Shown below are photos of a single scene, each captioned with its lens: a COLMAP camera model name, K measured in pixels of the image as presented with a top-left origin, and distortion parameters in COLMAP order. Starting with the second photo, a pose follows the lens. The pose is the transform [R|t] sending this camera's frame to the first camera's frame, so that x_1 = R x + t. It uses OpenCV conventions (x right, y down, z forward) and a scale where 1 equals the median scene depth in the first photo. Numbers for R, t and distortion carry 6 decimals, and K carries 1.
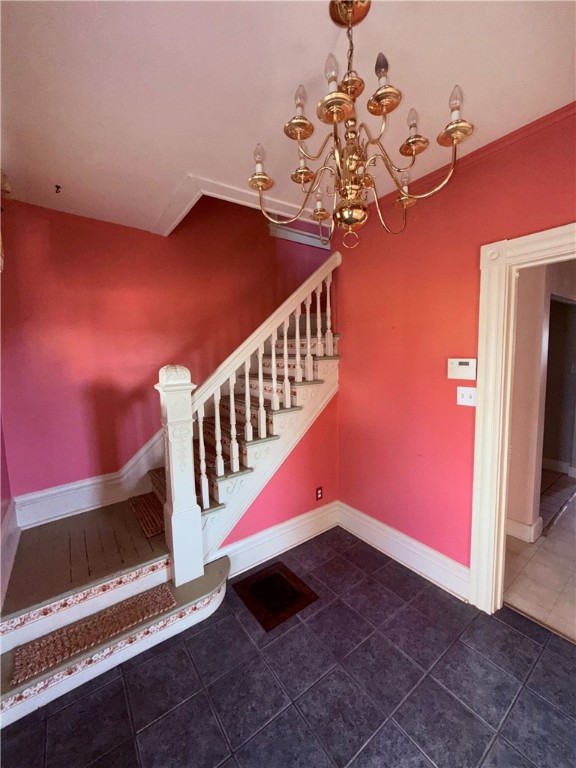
lens RADIAL K [[307.4, 0, 291.5], [0, 307.4, 382.8], [0, 0, 1]] dist [-0.000808, 0.000592]
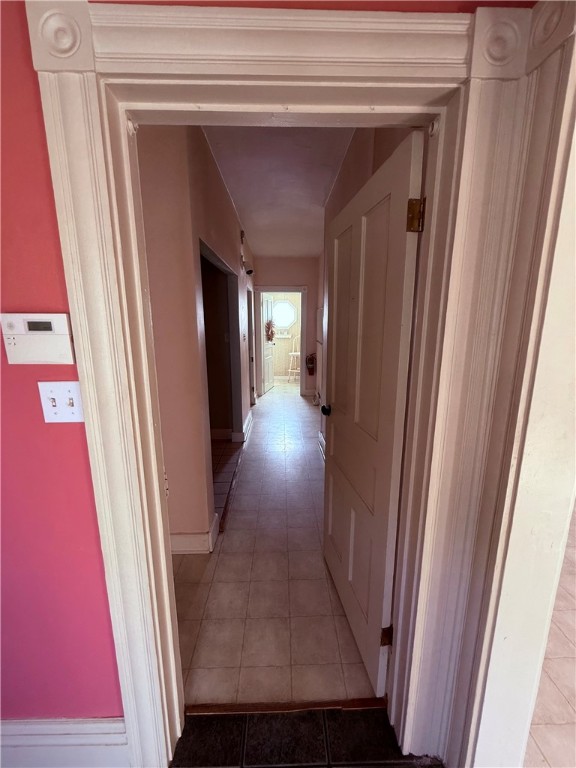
lens RADIAL K [[307.4, 0, 289.3], [0, 307.4, 383.6], [0, 0, 1]] dist [-0.000808, 0.000592]
pose [[0.577451, -0.132831, 0.805547, 0.406551], [0.065507, 0.991033, 0.116459, -0.011996], [-0.813793, -0.014480, 0.580974, 0.483638]]
